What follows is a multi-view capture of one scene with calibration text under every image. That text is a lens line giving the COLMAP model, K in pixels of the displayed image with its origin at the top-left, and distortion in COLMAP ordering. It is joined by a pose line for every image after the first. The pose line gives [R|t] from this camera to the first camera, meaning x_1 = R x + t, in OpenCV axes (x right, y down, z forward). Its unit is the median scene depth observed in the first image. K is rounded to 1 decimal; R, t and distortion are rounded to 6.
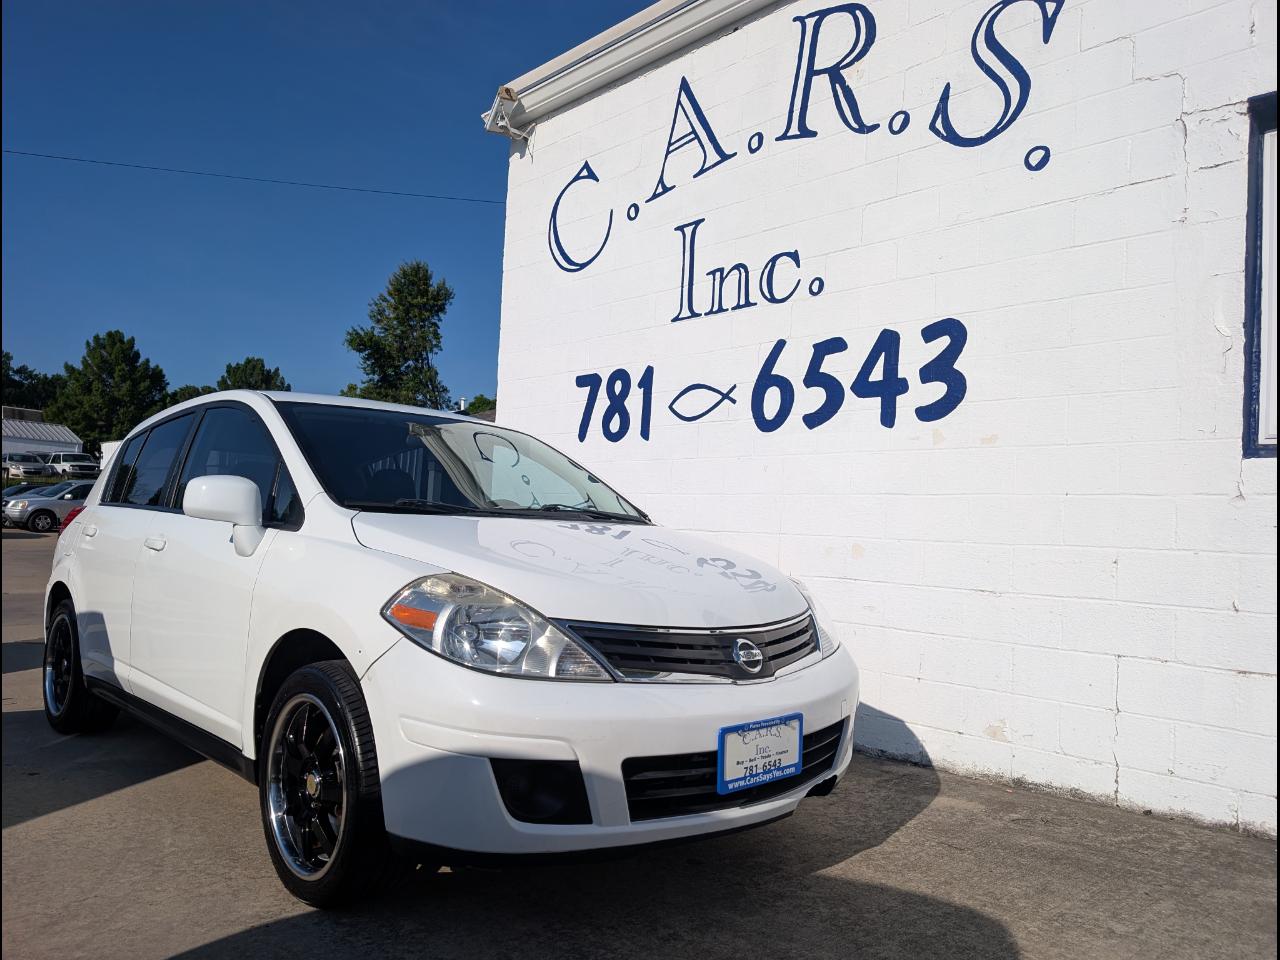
lens RADIAL K [[925.9, 0, 634.4], [0, 925.9, 494.1], [0, 0, 1]] dist [0.012517, -0.006801]
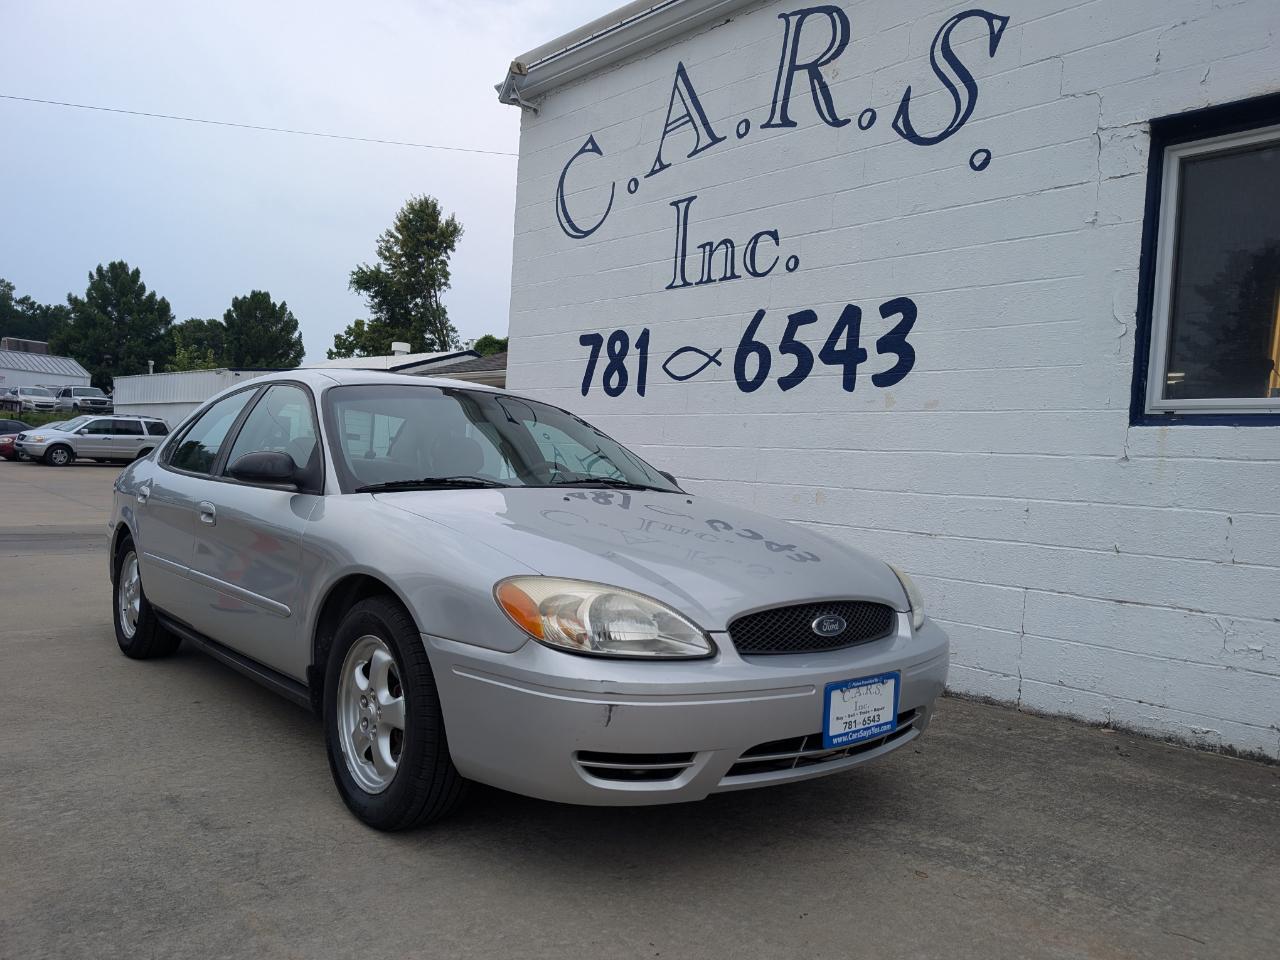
lens RADIAL K [[930.2, 0, 645.5], [0, 930.2, 494.6], [0, 0, 1]] dist [0.010872, 0.000234]
pose [[0.999914, 0.012656, 0.003376, 0.016689], [-0.012849, 0.997791, 0.065178, -0.014269], [-0.002544, -0.065216, 0.997868, -0.145538]]
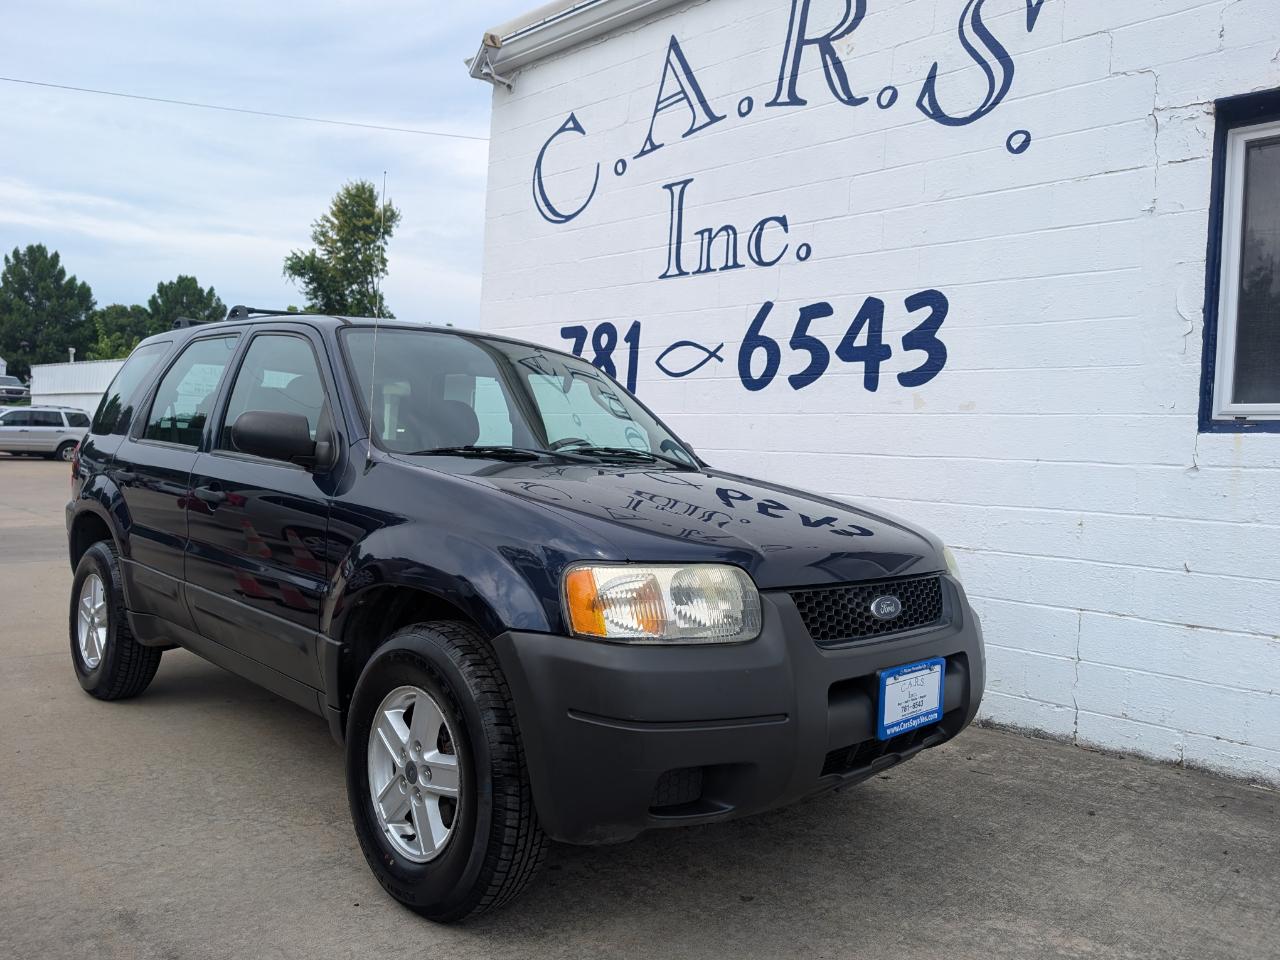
lens RADIAL K [[934.9, 0, 636.1], [0, 934.9, 462.9], [0, 0, 1]] dist [0.007817, -0.004104]
pose [[0.998152, 0.008123, 0.060218, -0.051518], [-0.010767, 0.998986, 0.043705, -0.030466], [-0.059802, -0.044273, 0.997228, -0.045260]]
